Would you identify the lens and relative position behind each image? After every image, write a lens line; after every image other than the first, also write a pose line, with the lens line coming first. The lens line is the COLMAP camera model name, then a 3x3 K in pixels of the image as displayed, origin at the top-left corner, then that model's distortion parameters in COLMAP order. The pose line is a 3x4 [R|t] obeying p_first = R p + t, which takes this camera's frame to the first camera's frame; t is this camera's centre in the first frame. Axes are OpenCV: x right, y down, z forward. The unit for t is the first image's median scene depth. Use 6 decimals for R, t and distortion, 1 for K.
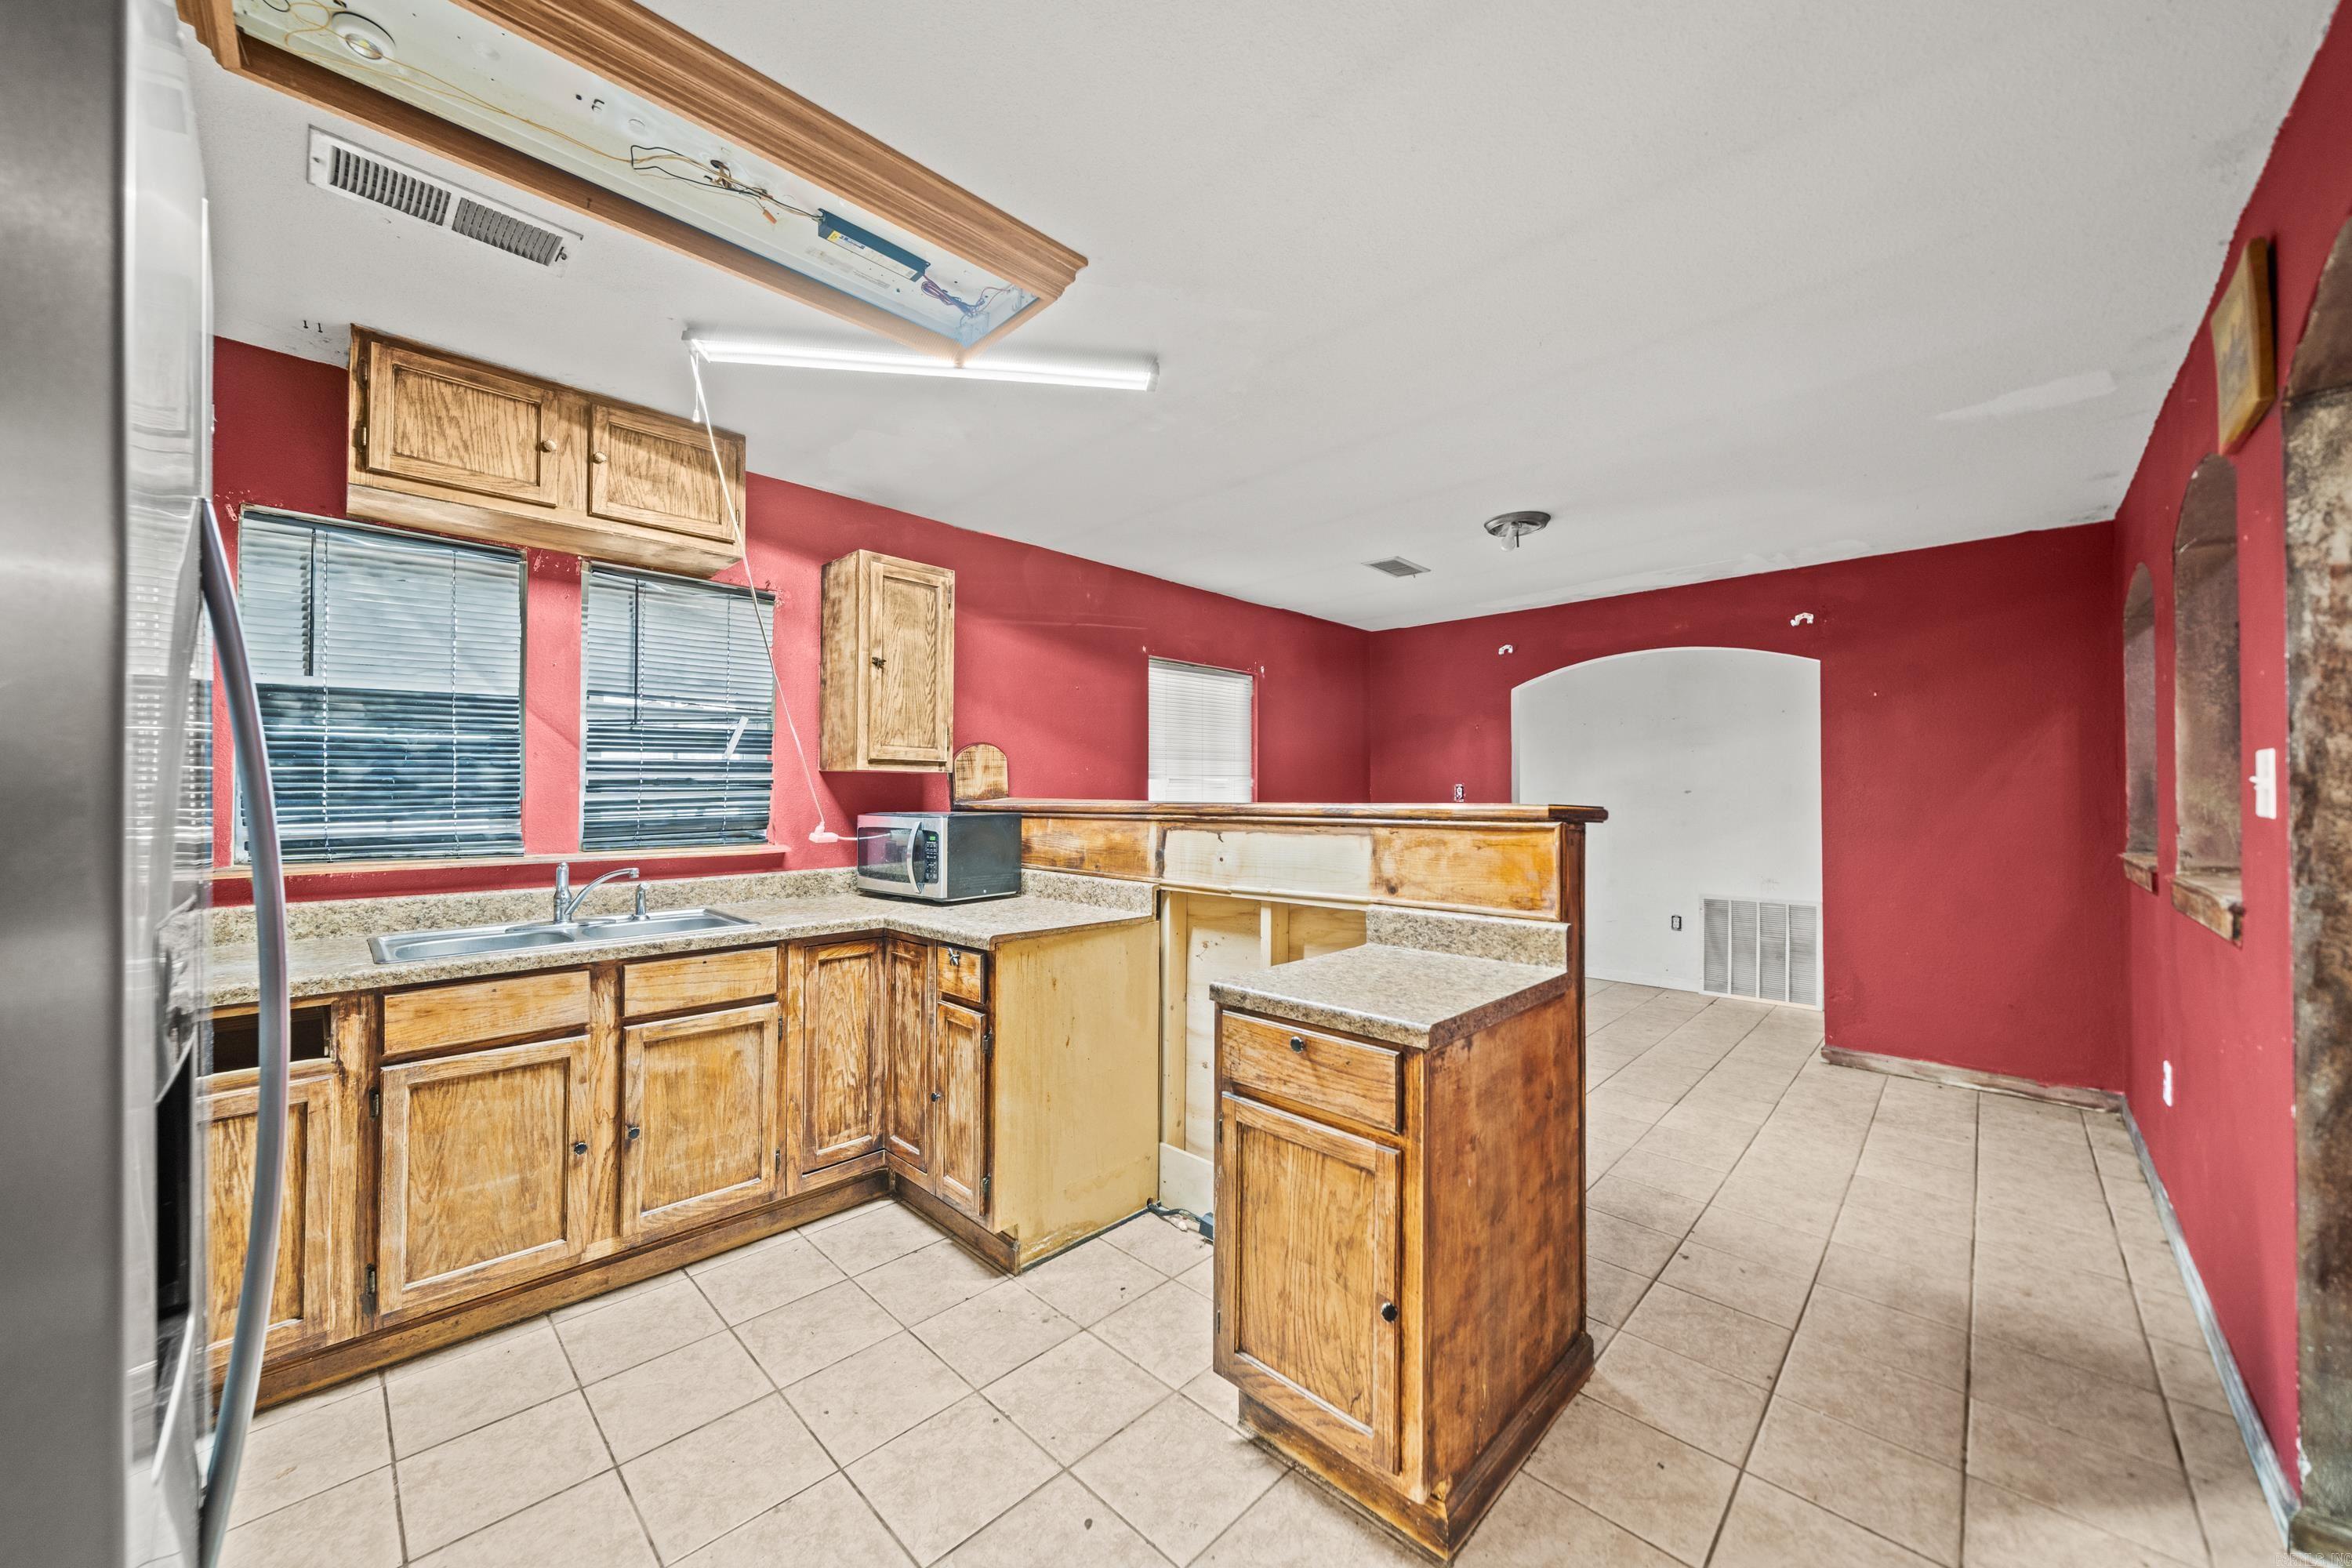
lens RADIAL K [[861.7, 0, 1169.5], [0, 861.7, 781.9], [0, 0, 1]] dist [-0.001687, -0.000362]
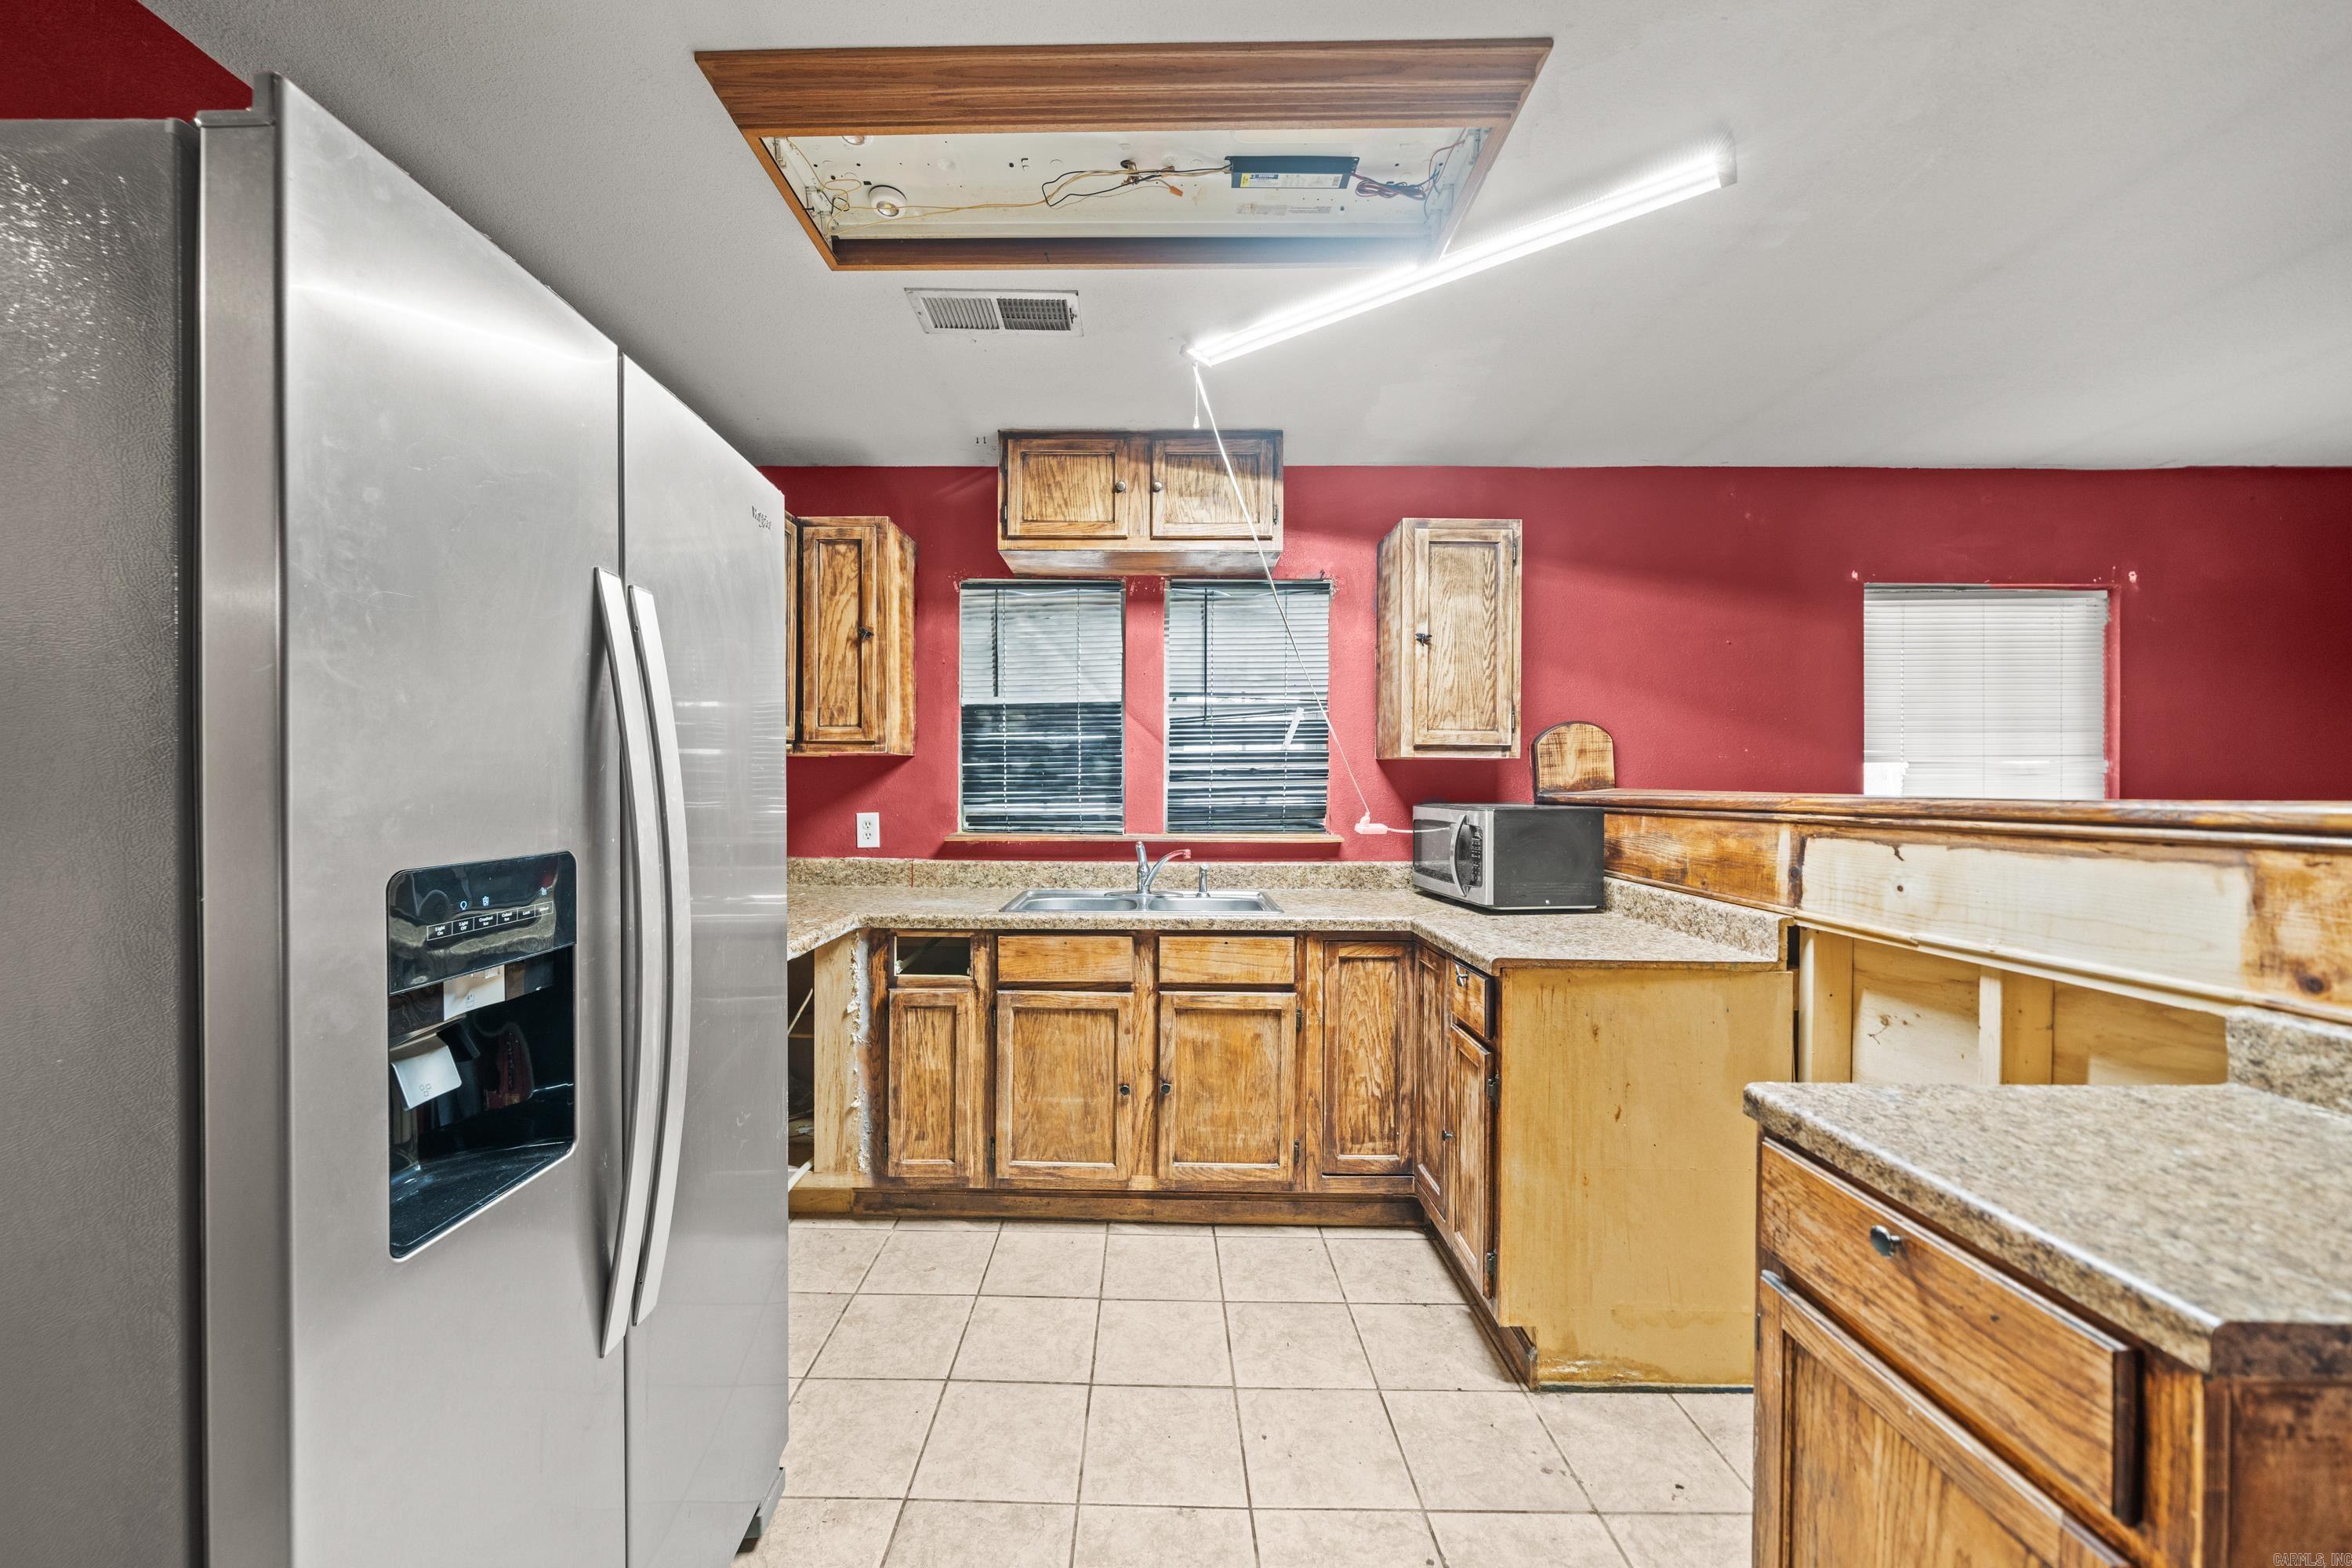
lens RADIAL K [[861.7, 0, 1169.5], [0, 861.7, 781.9], [0, 0, 1]] dist [-0.001687, -0.000362]
pose [[0.688255, -0.001096, -0.725468, 0.169889], [0.007890, 0.999951, 0.005974, 0.006232], [0.725425, -0.009836, 0.688230, 0.222727]]
